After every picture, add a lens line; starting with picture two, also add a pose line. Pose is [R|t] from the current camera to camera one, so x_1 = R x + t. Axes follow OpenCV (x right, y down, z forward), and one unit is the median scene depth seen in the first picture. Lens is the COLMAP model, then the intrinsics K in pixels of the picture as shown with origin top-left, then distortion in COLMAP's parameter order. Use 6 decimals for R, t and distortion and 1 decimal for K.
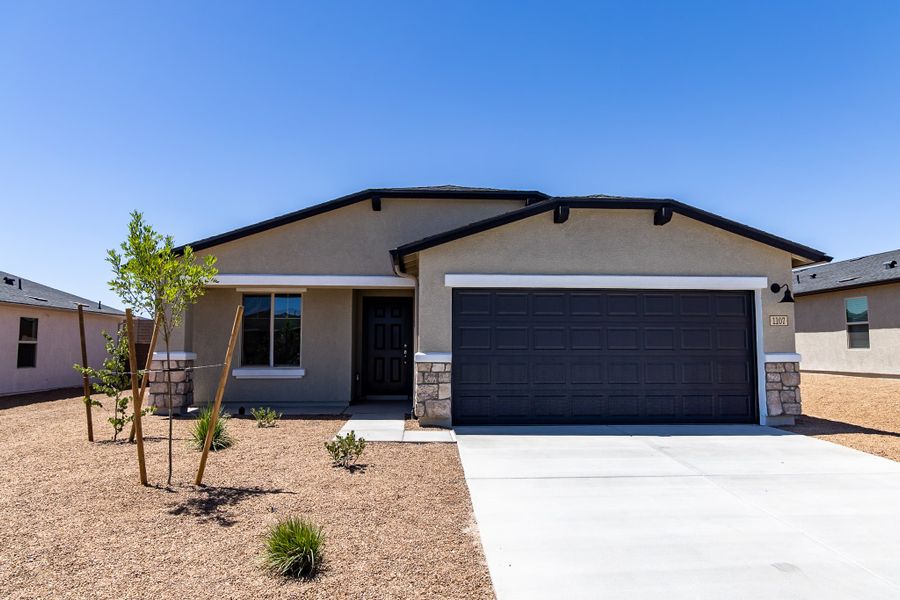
lens RADIAL K [[479.0, 0, 449.4], [0, 479.0, 318.8], [0, 0, 1]] dist [0.000684, 0.000142]
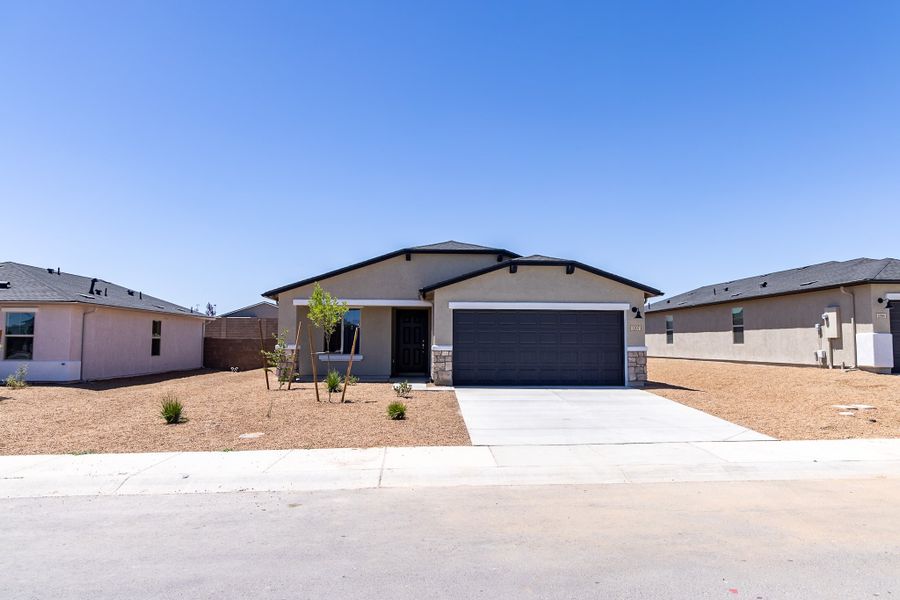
lens RADIAL K [[428.1, 0, 452.0], [0, 428.1, 331.3], [0, 0, 1]] dist [0.000724, -0.000006]
pose [[0.999995, 0.002640, -0.001844, 0.005330], [-0.002575, 0.999409, 0.034266, -0.036015], [0.001934, -0.034262, 0.999411, -0.593138]]
